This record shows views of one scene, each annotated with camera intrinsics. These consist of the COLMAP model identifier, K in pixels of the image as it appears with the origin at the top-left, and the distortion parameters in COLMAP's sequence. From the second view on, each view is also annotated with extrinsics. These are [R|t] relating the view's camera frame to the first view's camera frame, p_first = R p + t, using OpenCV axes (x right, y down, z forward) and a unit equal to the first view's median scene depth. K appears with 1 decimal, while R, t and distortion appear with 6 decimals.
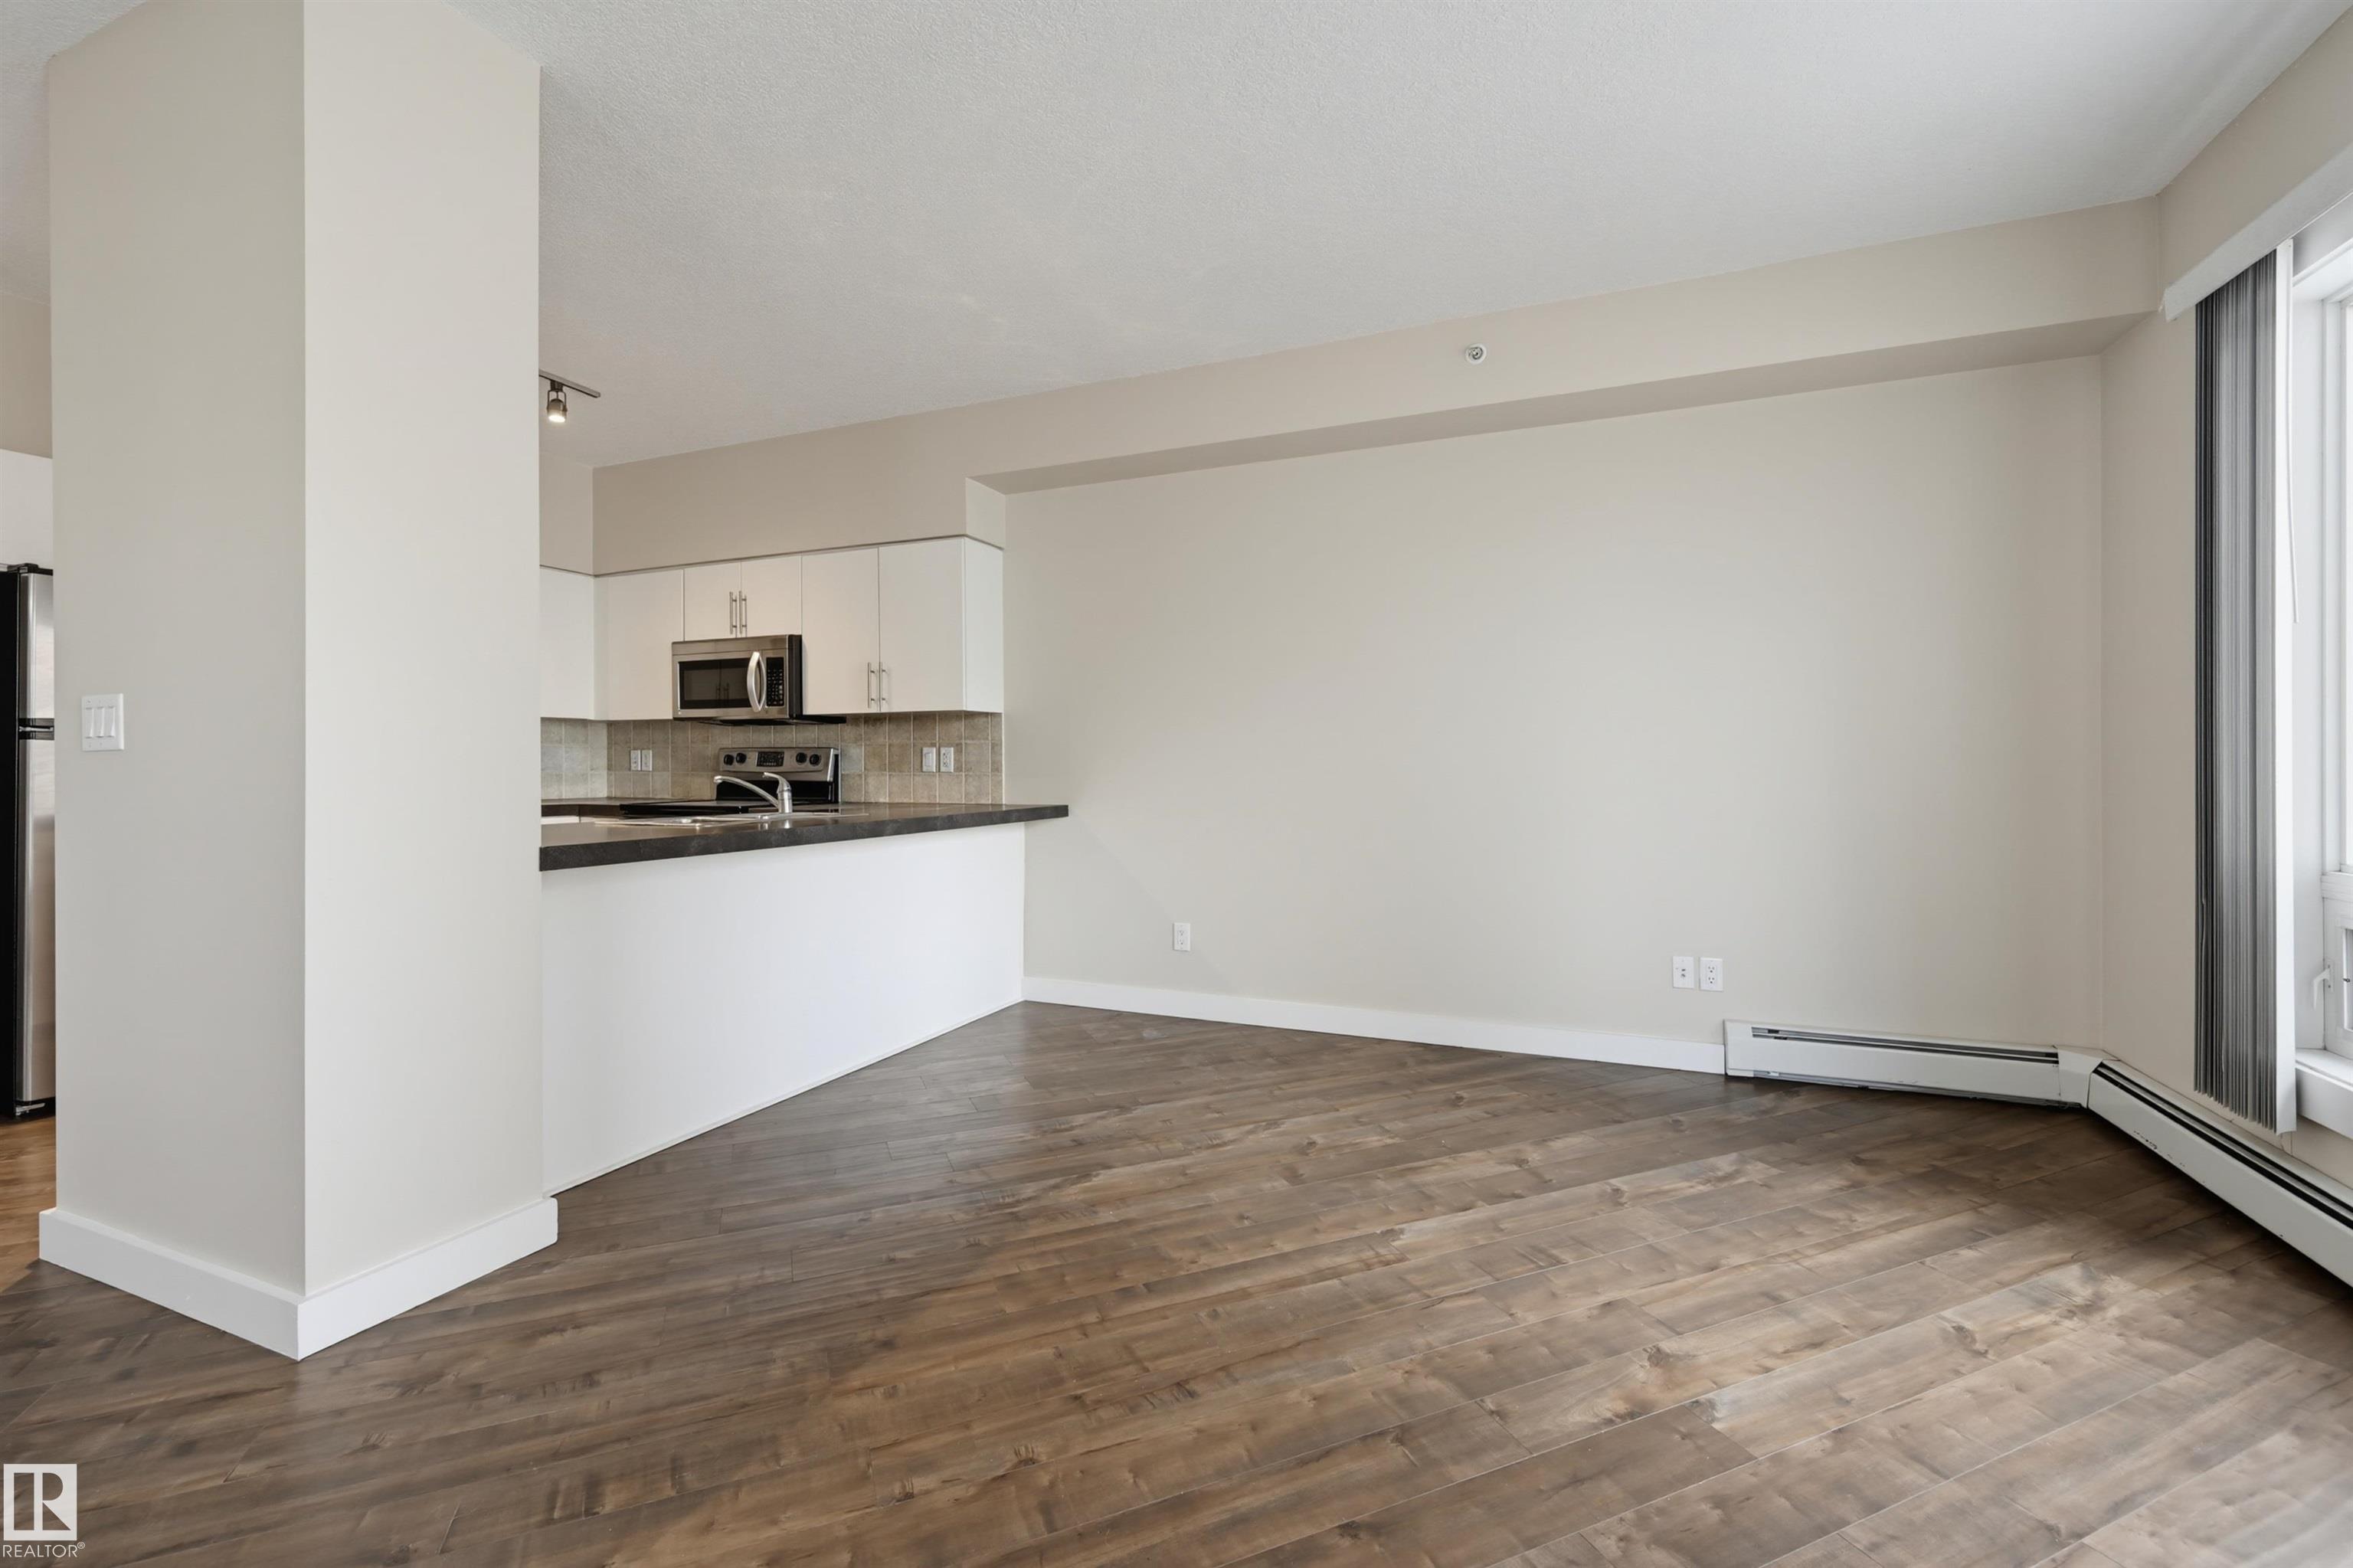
lens RADIAL K [[973.9, 0, 1172.8], [0, 973.9, 767.6], [0, 0, 1]] dist [-0.001193, 0.000299]
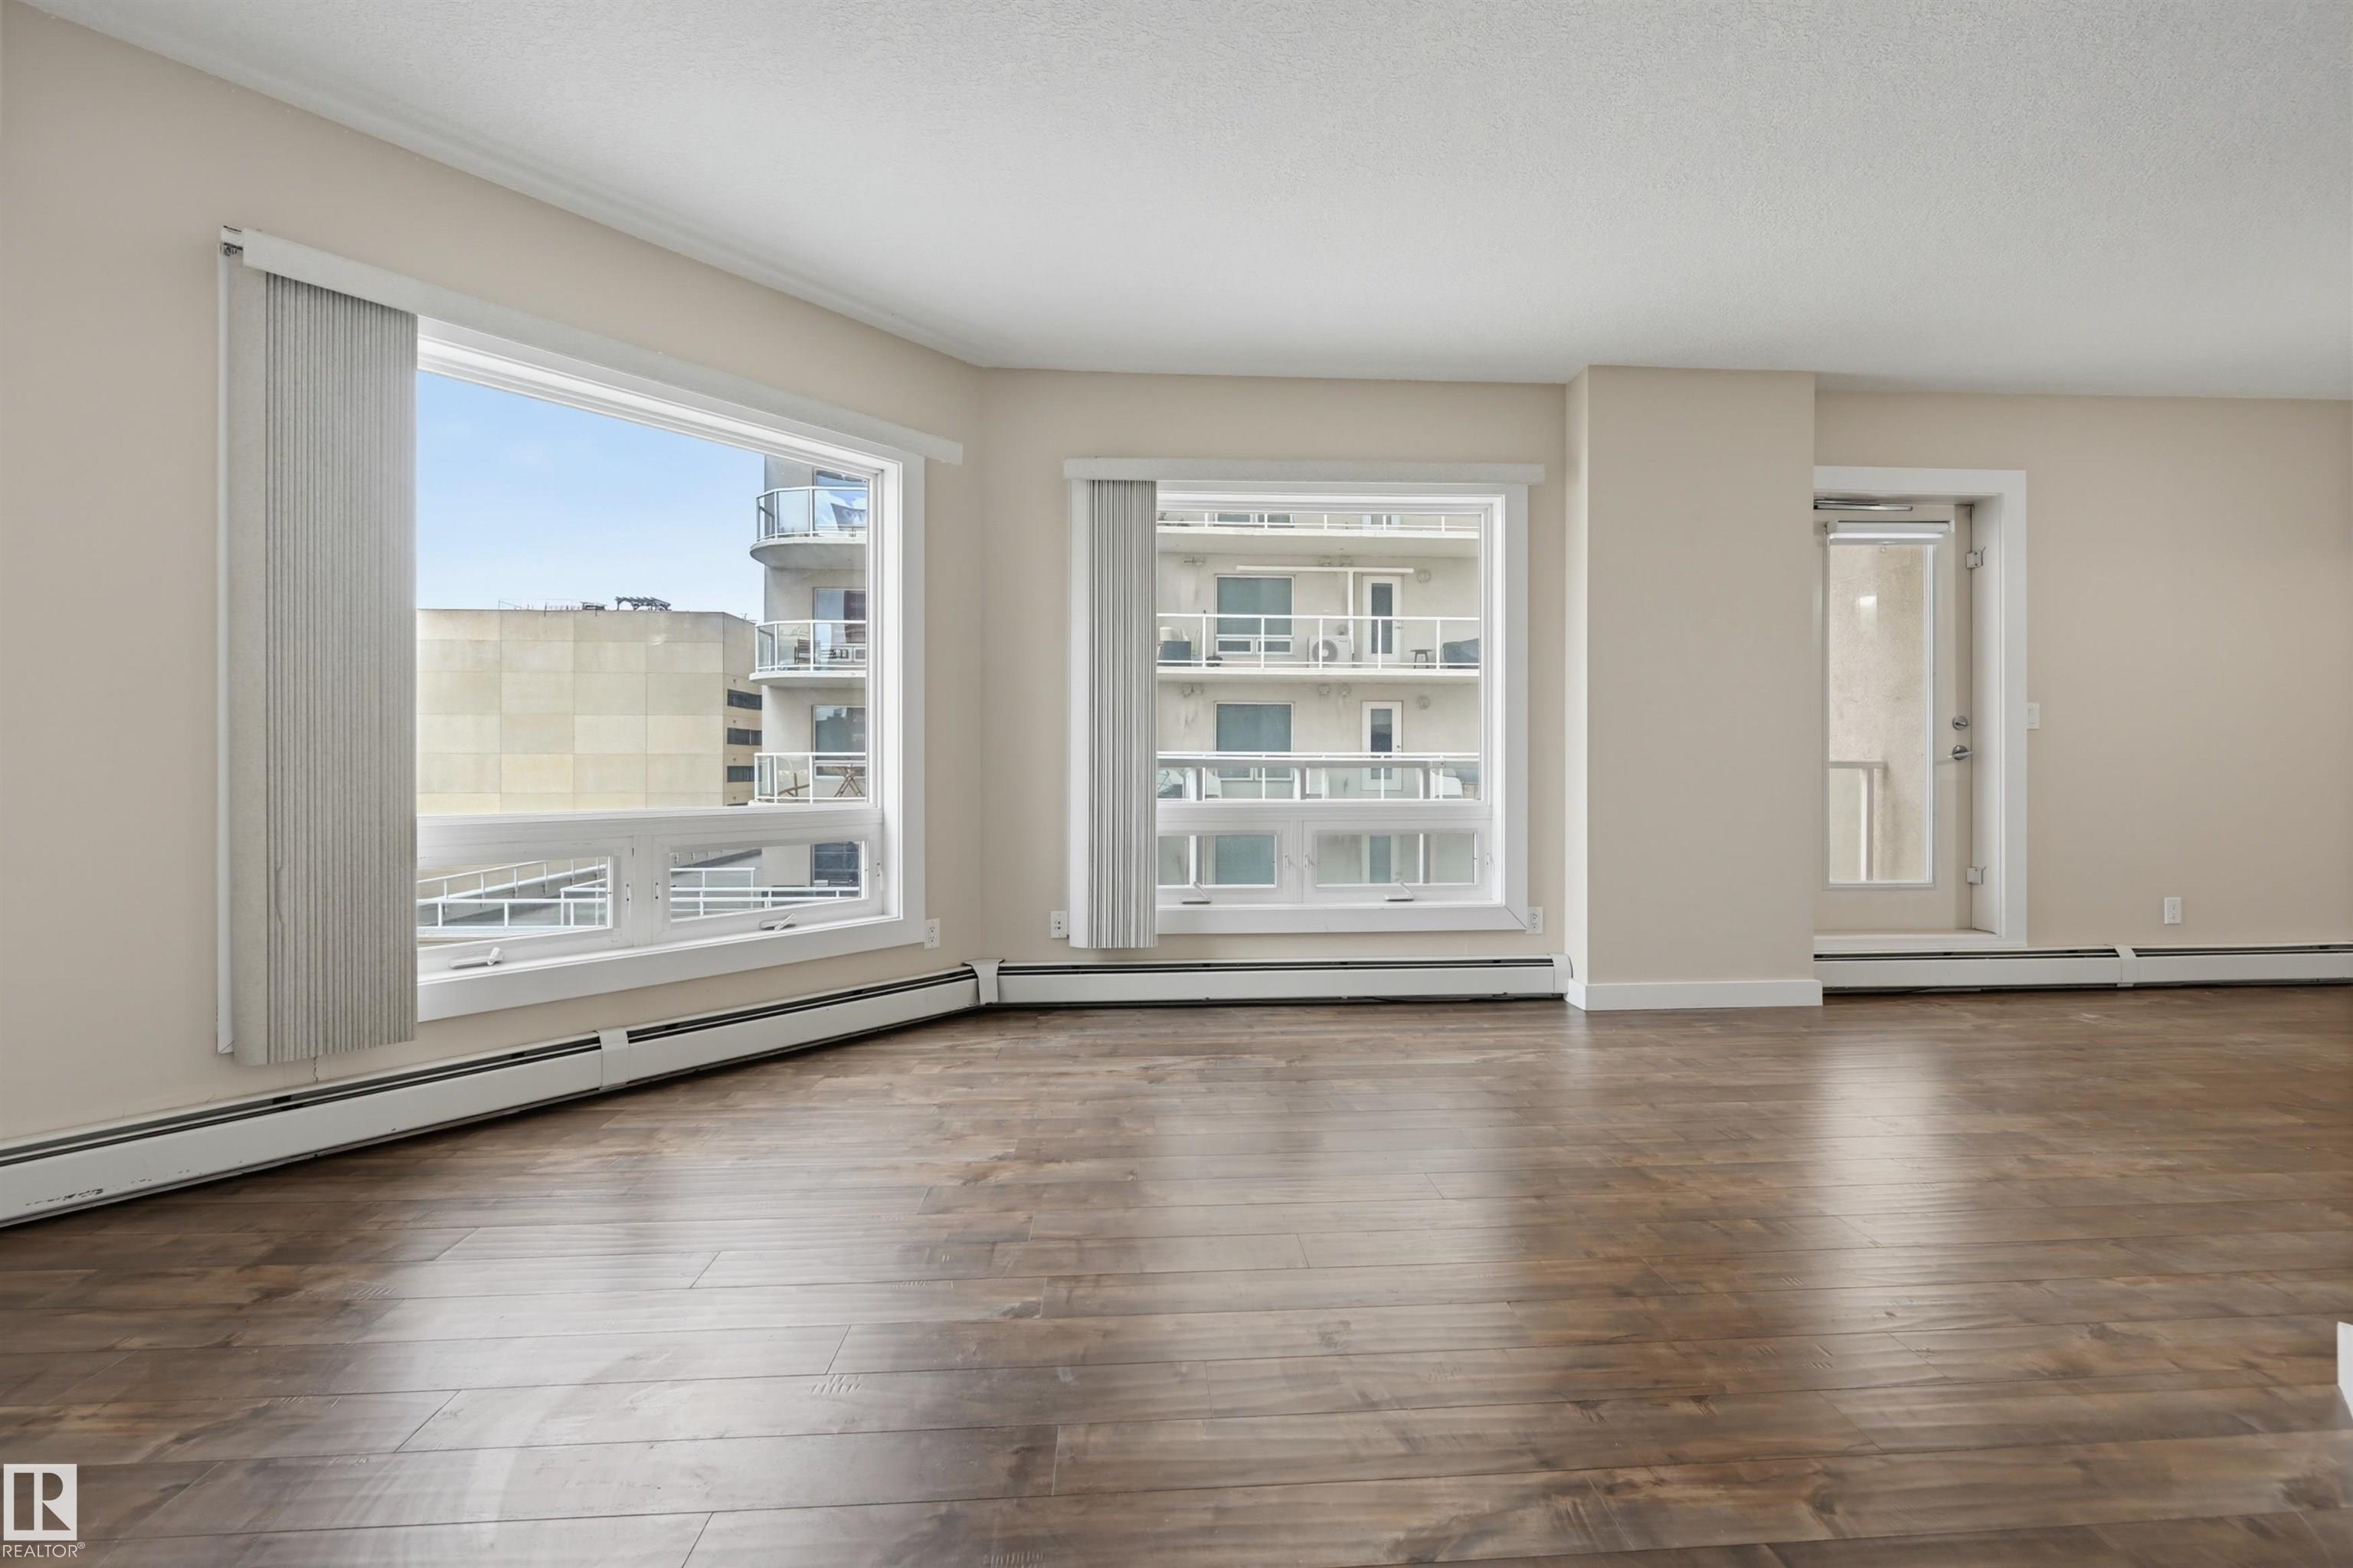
lens RADIAL K [[962.8, 0, 1179.2], [0, 962.8, 767.3], [0, 0, 1]] dist [0.000392, 0.000215]
pose [[-0.944204, 0.002689, 0.329350, -0.118357], [0.004657, 0.999976, 0.005188, 0.024979], [-0.329328, 0.006432, -0.944194, 1.300678]]
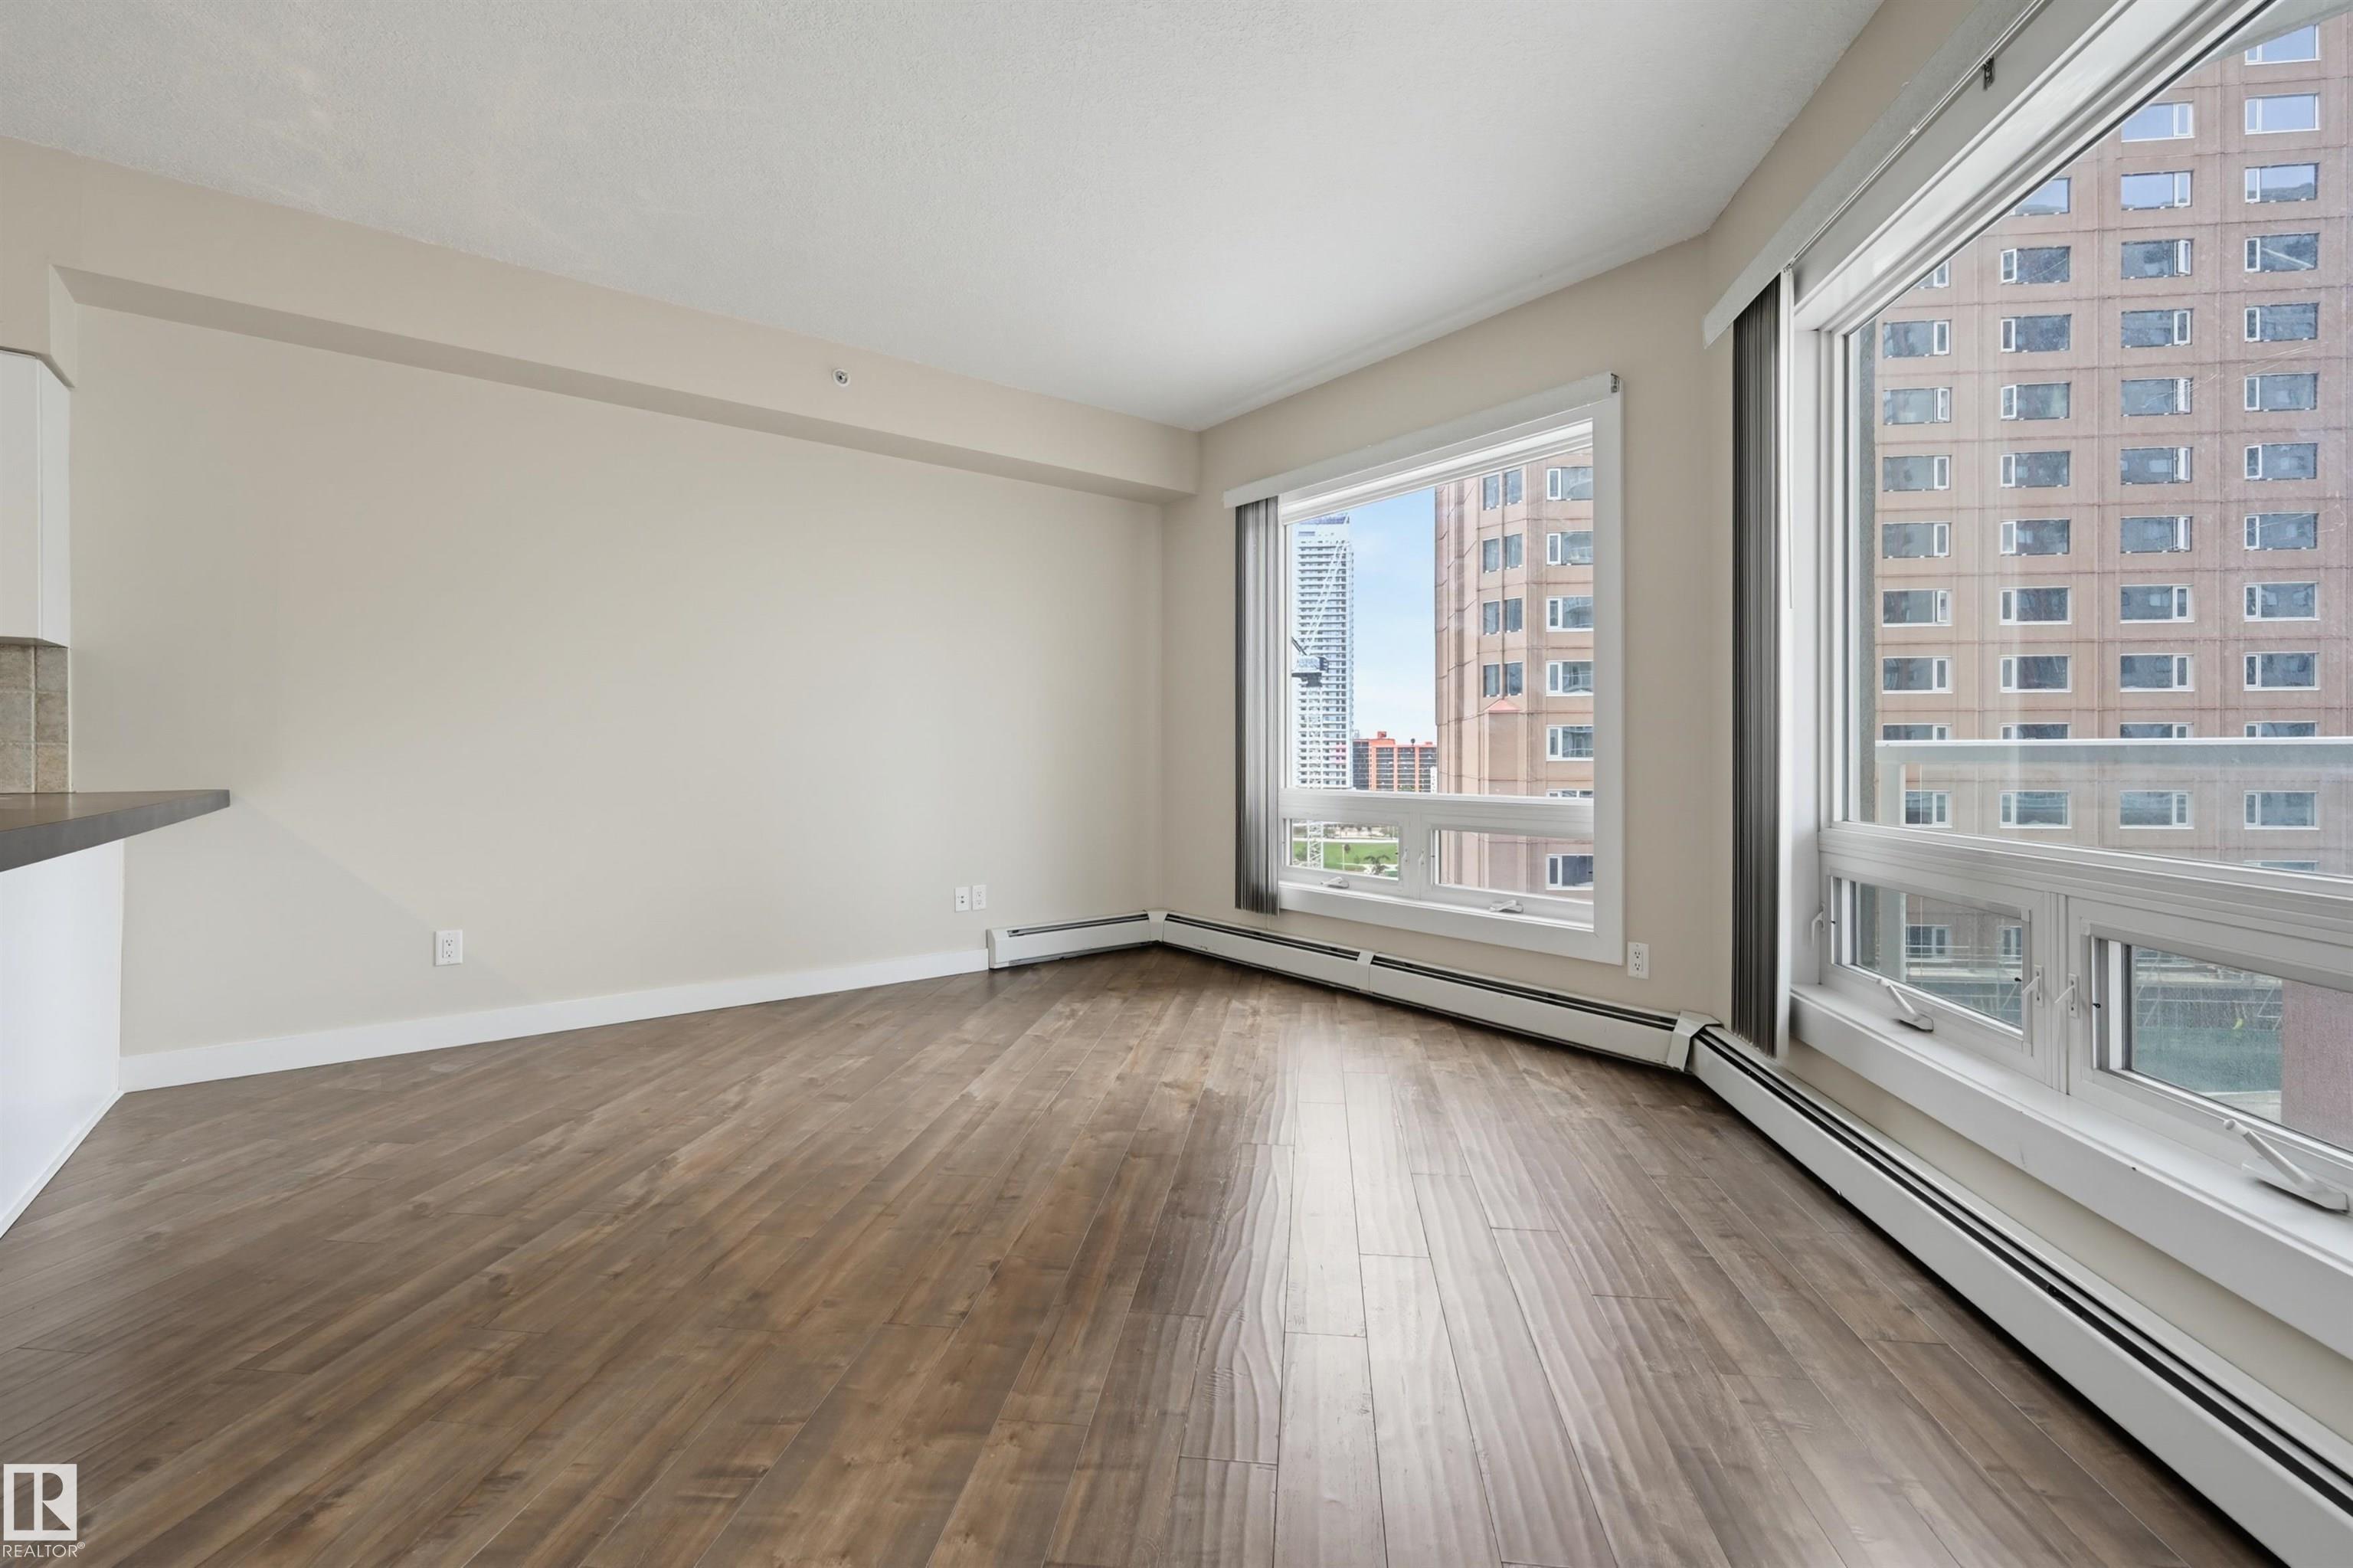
lens RADIAL K [[1017.6, 0, 1205.0], [0, 1017.6, 758.1], [0, 0, 1]] dist [-0.000546, 0.000243]
pose [[0.480666, 0.001696, 0.876902, -0.612348], [0.002906, 0.999990, -0.003527, 0.030293], [-0.876899, 0.004243, 0.480656, 0.061376]]
